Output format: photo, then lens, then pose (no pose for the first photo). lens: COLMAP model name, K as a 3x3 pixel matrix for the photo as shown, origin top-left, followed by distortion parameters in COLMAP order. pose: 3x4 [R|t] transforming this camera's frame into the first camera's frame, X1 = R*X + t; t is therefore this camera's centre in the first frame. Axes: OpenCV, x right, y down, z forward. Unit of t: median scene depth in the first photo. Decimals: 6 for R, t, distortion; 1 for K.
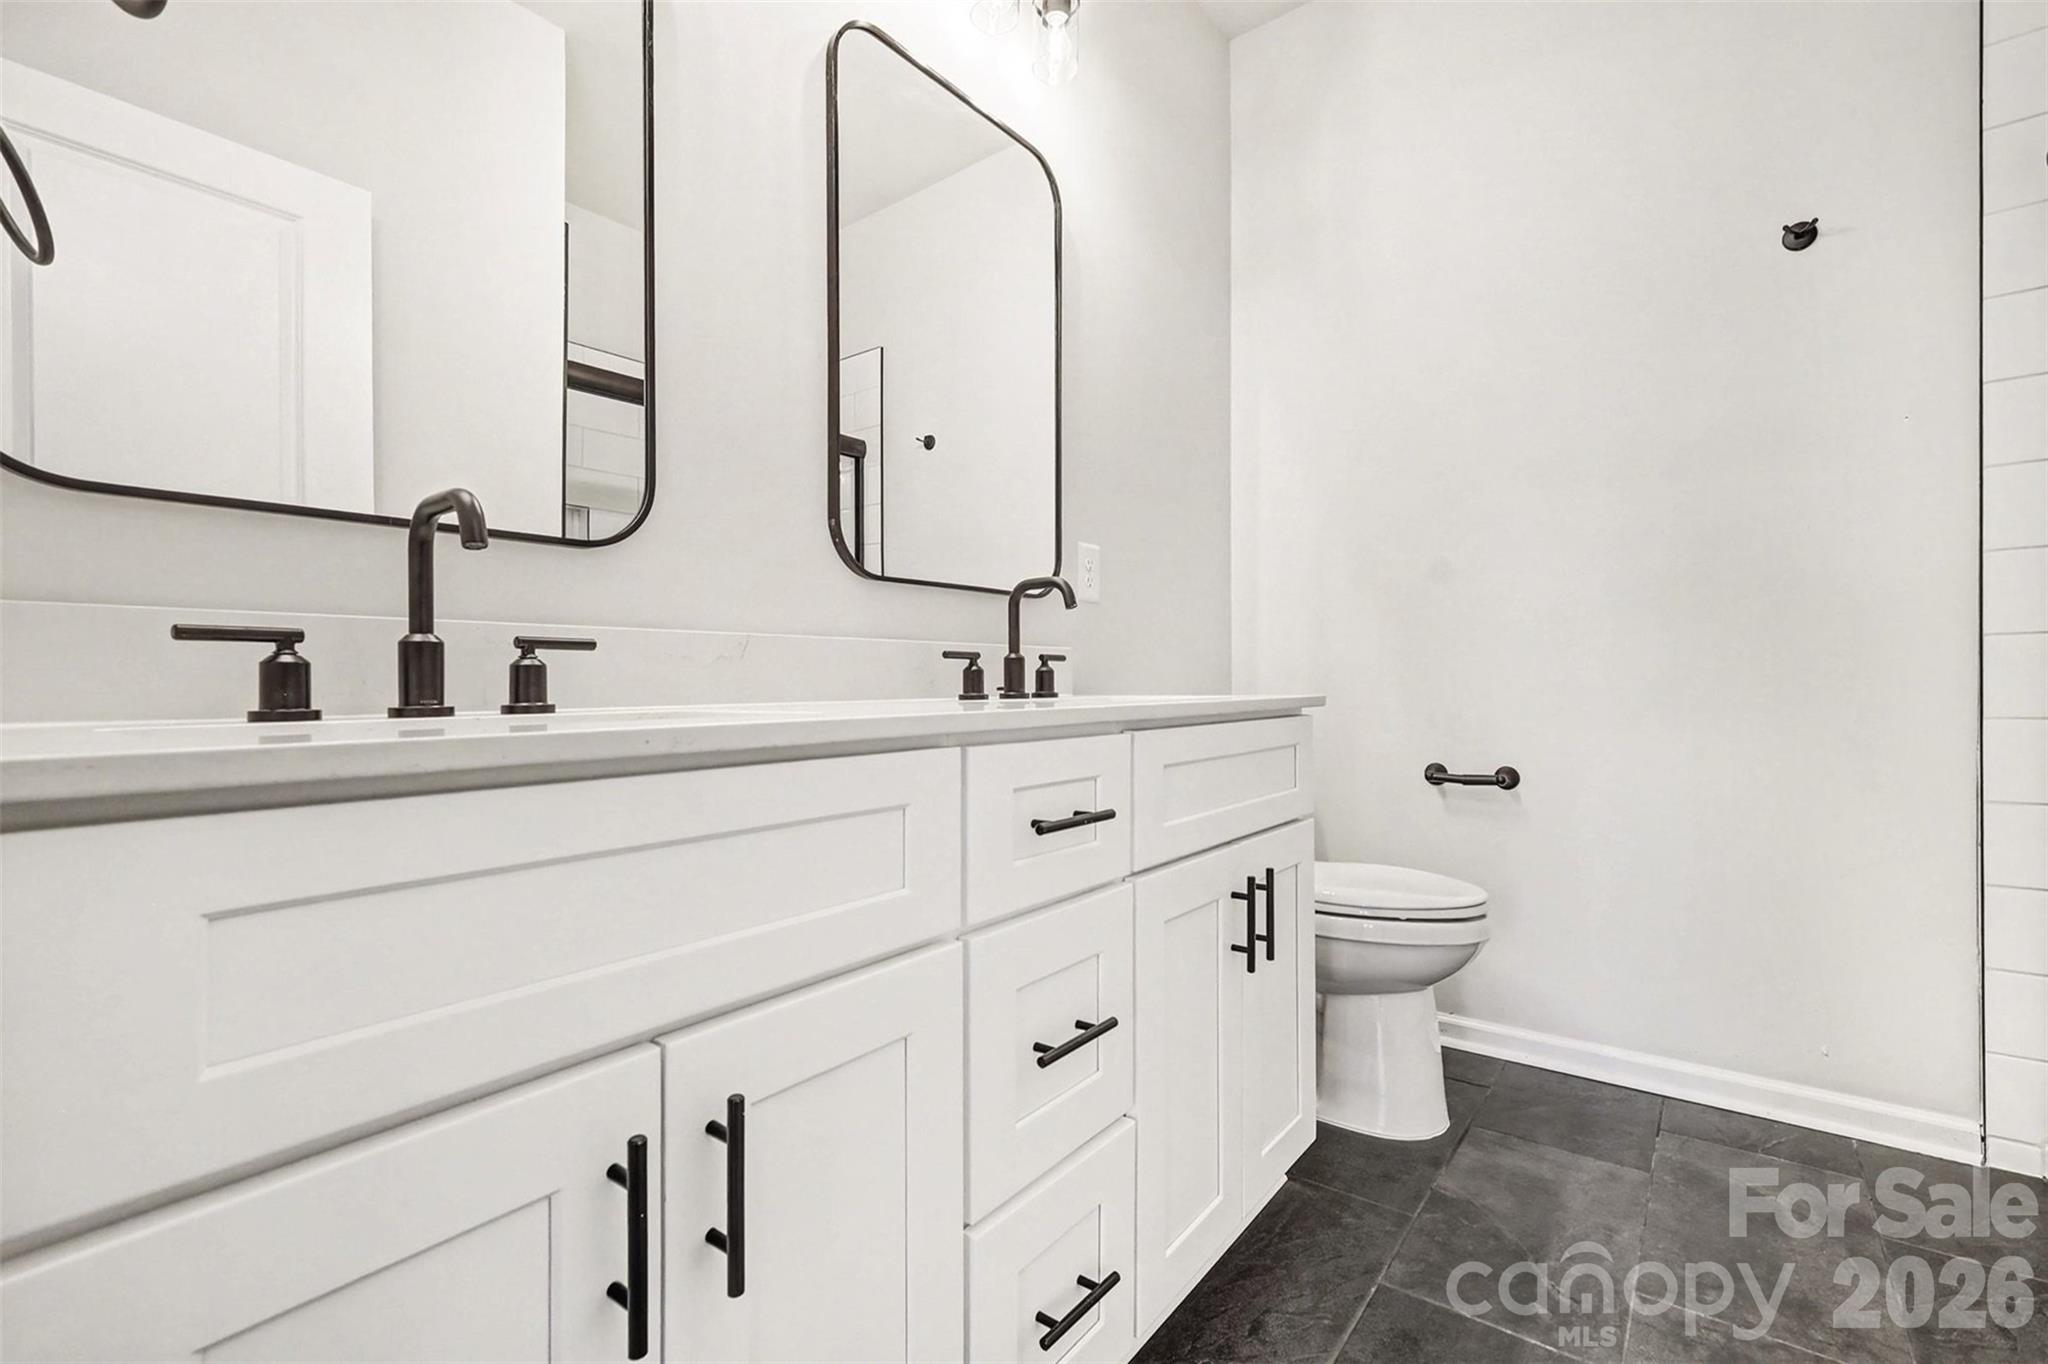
lens RADIAL K [[902.5, 0, 1024.0], [0, 902.5, 682.0], [0, 0, 1]] dist [-0.000556, 0.000144]
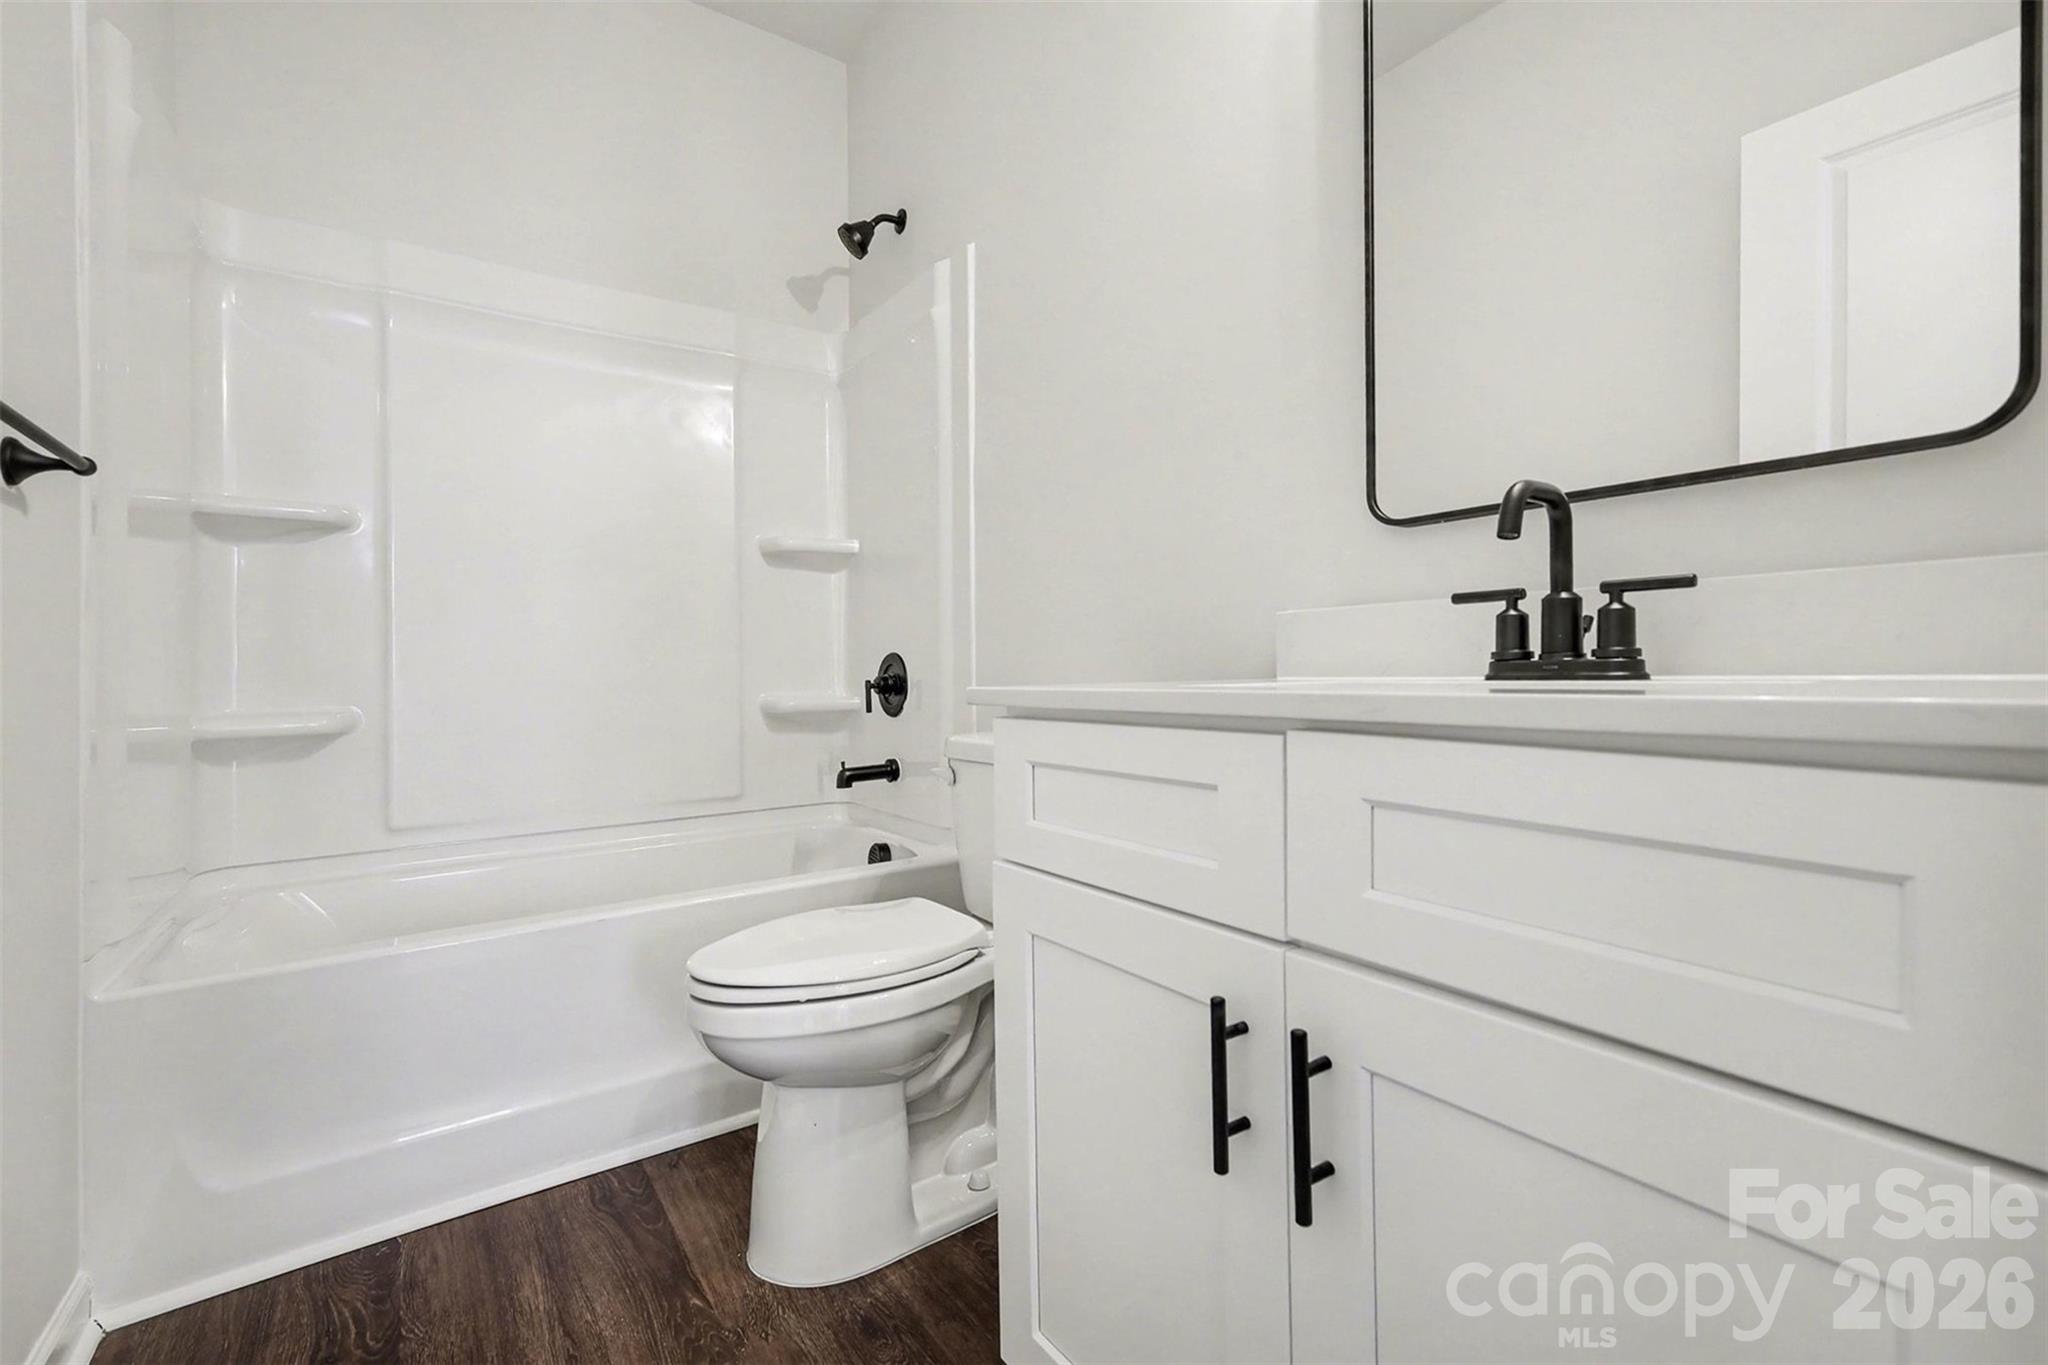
lens RADIAL K [[902.5, 0, 1024.0], [0, 902.5, 682.5], [0, 0, 1]] dist [-0.000556, 0.000144]
pose [[-0.308309, 0.033755, -0.950687, 0.631416], [0.014019, 0.999423, 0.030939, 0.003669], [0.951183, -0.003788, -0.308604, 0.832977]]
